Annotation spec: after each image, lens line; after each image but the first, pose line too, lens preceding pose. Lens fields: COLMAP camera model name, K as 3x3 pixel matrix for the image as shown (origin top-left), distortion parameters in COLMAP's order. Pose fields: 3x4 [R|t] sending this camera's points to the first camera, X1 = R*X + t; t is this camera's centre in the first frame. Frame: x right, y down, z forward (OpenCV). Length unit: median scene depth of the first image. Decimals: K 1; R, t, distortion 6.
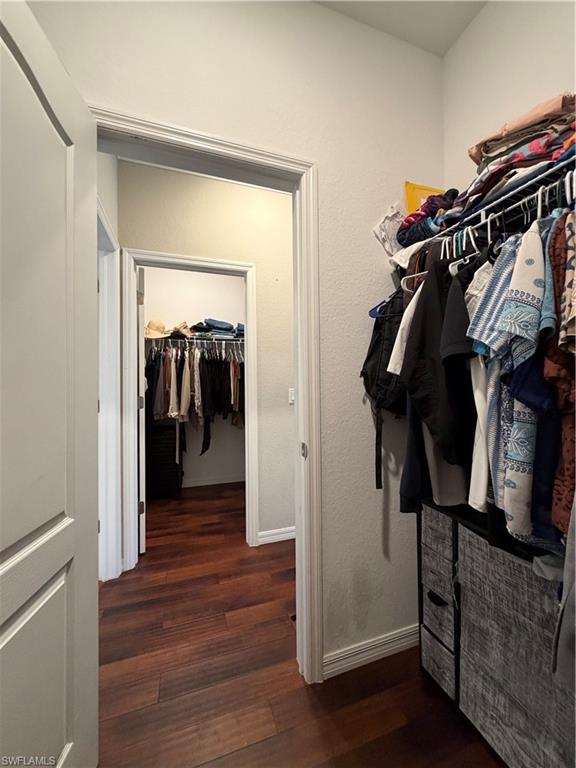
lens RADIAL K [[305.0, 0, 288.0], [0, 305.0, 384.0], [0, 0, 1]] dist [-0.000023, -0.000363]
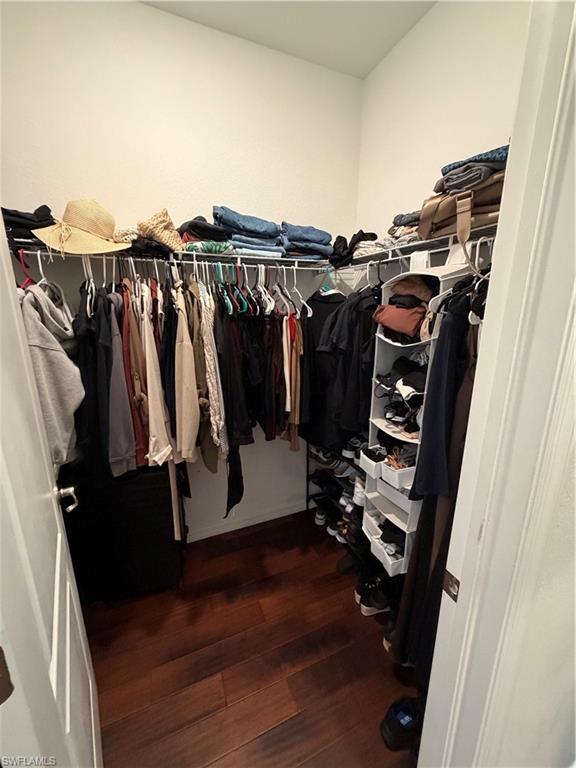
lens RADIAL K [[305.0, 0, 288.0], [0, 305.0, 384.0], [0, 0, 1]] dist [-0.000023, -0.000363]
pose [[0.997075, -0.008403, 0.075964, -0.220455], [-0.010847, 0.968317, 0.249490, -0.090889], [-0.075654, -0.249584, 0.965393, 0.574966]]
